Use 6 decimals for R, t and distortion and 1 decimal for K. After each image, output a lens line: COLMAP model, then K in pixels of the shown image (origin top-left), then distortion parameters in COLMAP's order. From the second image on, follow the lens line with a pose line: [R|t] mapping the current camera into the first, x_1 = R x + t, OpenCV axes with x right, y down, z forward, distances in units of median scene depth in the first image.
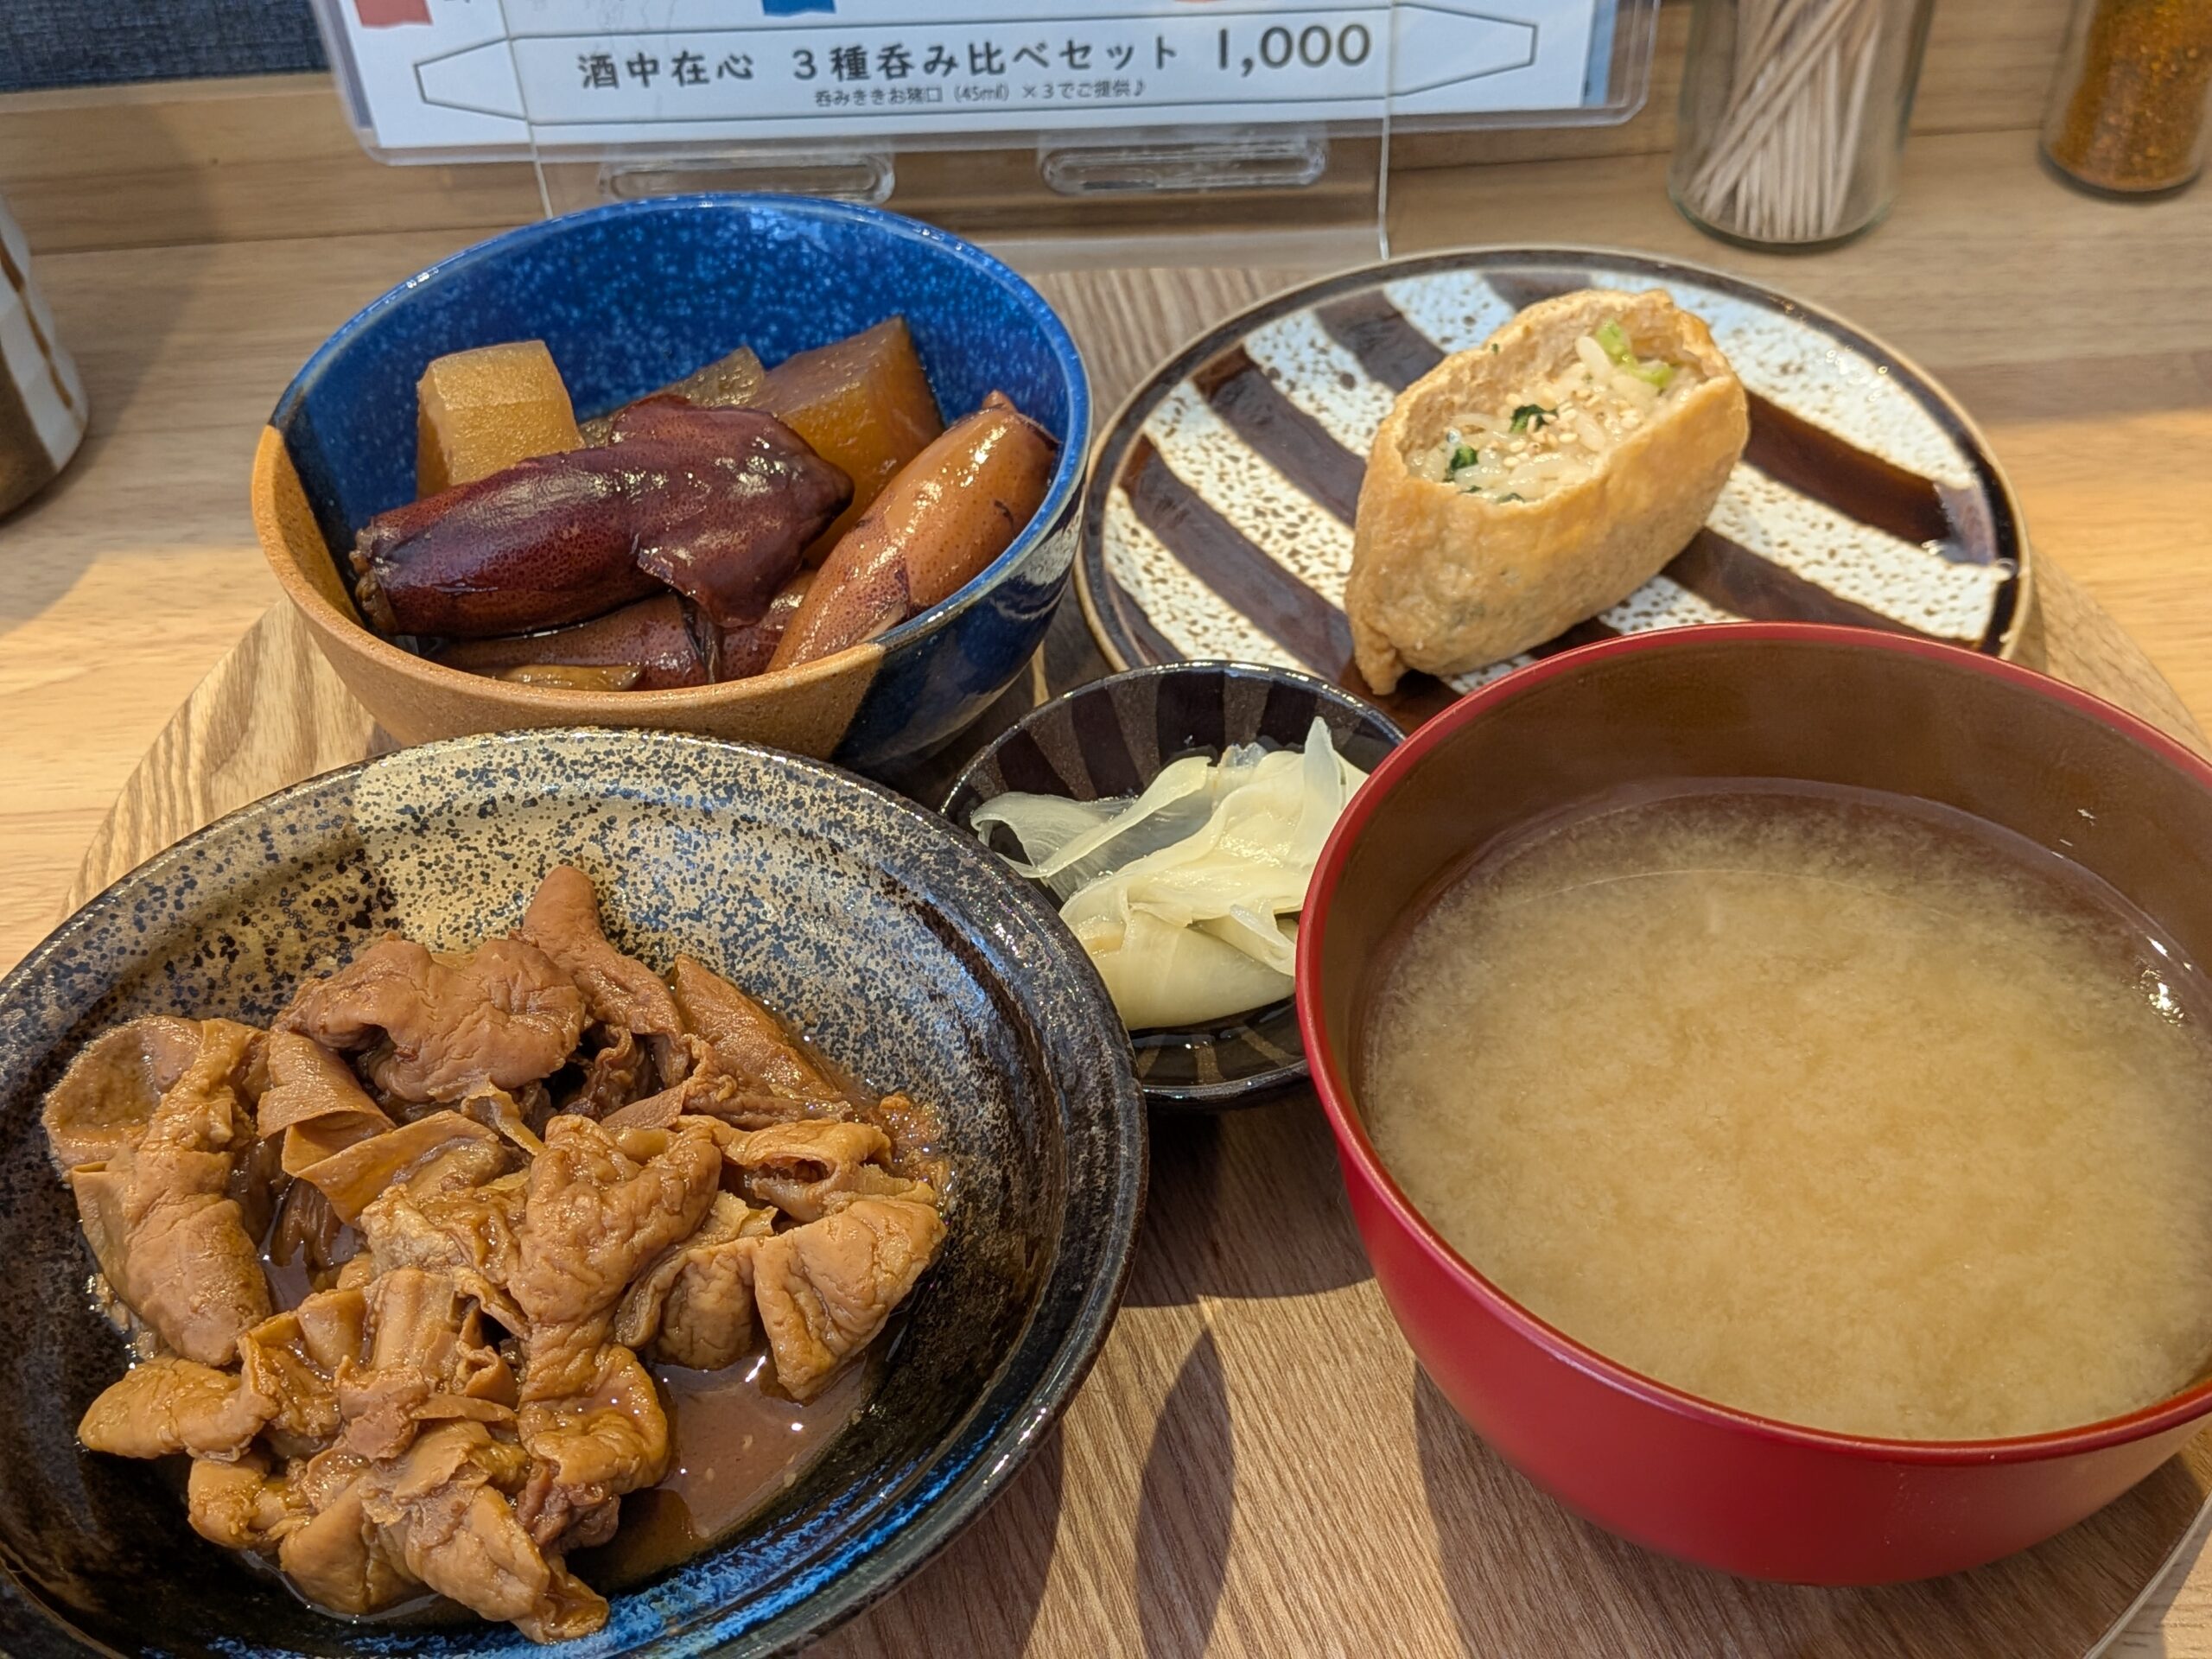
lens RADIAL K [[2609.3, 0, 1108.7], [0, 2609.3, 922.3], [0, 0, 1]] dist [0.136538, -0.456047]
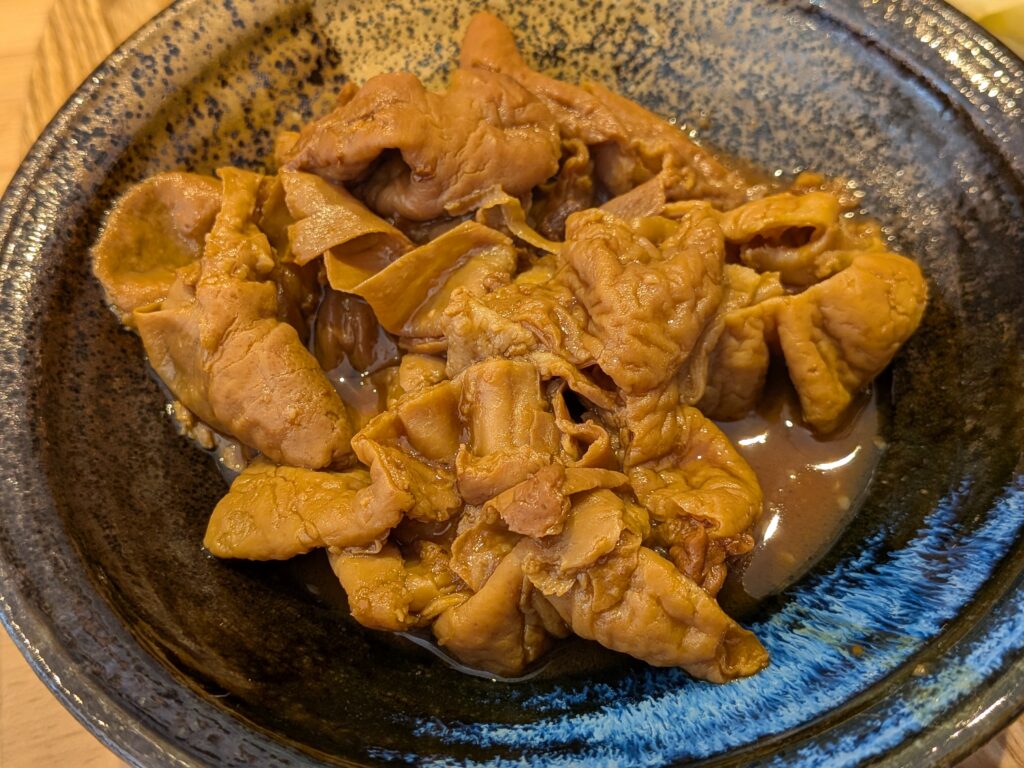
lens RADIAL K [[1207.9, 0, 513.3], [0, 1207.9, 426.9], [0, 0, 1]] dist [0.136538, -0.456047]
pose [[0.988552, -0.125727, 0.083415, -0.269142], [0.107597, 0.974998, 0.194424, 0.055492], [-0.105774, -0.183223, 0.977364, 0.449560]]
